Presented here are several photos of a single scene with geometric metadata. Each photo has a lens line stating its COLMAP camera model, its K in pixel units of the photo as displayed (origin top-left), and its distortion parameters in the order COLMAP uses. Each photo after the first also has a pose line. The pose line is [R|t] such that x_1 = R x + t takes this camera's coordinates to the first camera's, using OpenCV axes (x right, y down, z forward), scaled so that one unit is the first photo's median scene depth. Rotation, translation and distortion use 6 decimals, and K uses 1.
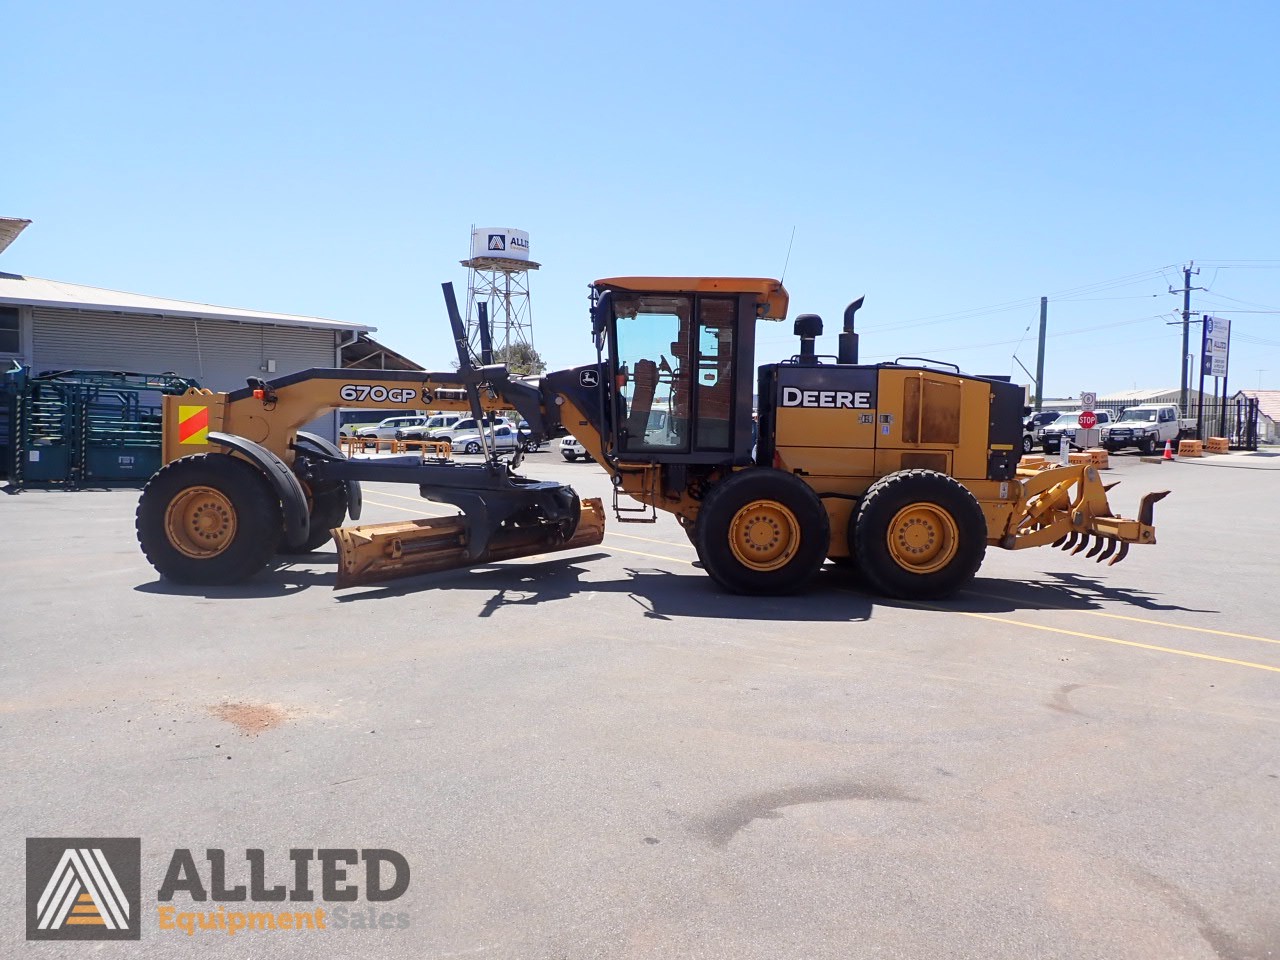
lens RADIAL K [[947.1, 0, 640.1], [0, 947.1, 476.0], [0, 0, 1]] dist [0.003313, -0.005532]
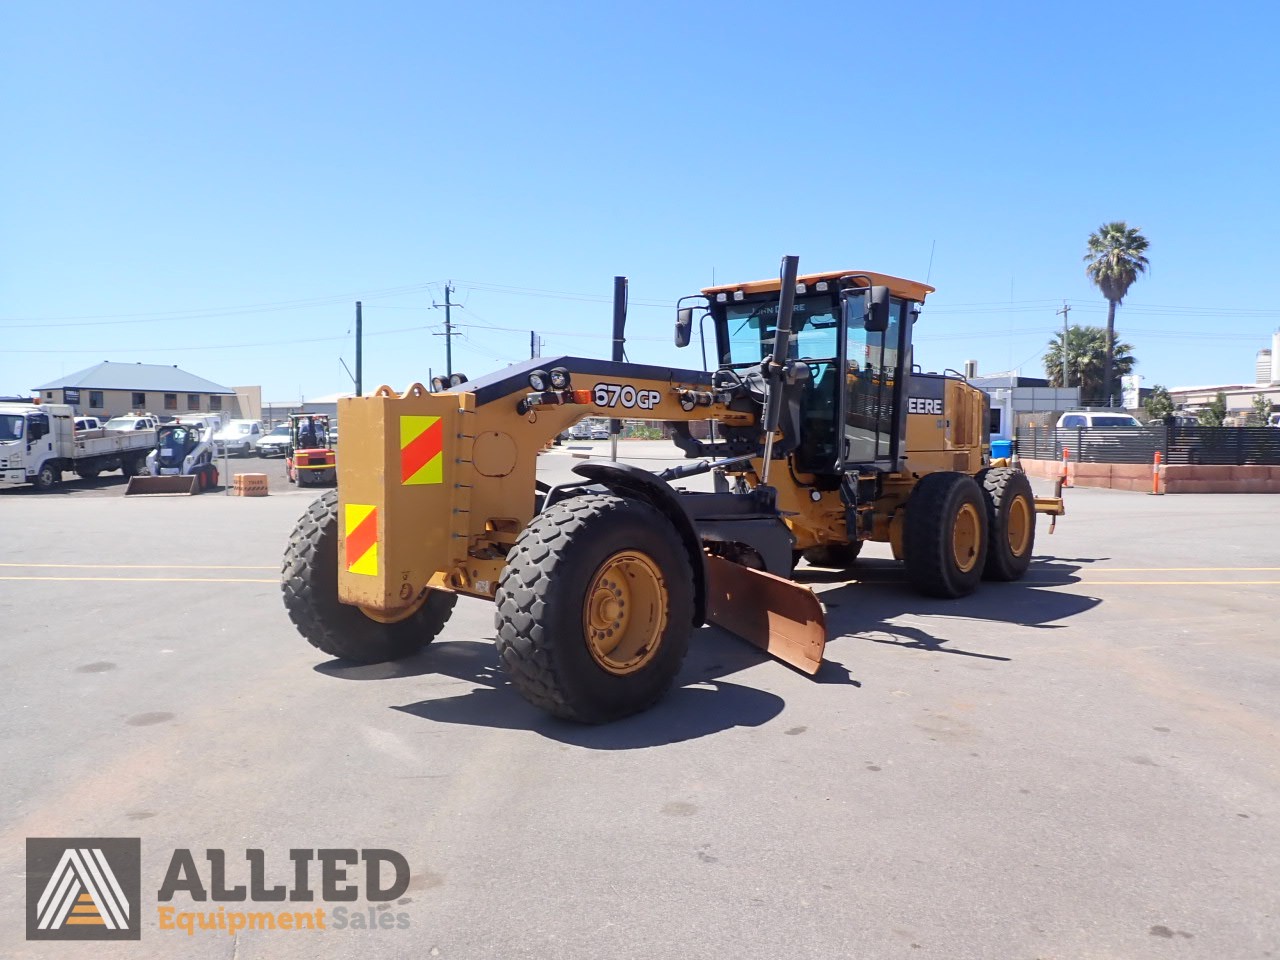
lens RADIAL K [[947.1, 0, 640.1], [0, 947.1, 476.0], [0, 0, 1]] dist [0.003313, -0.005532]
pose [[0.660355, -0.053245, 0.749064, -0.798937], [0.054215, 0.998261, 0.023164, -0.043860], [-0.748994, 0.025314, 0.662093, 0.528864]]
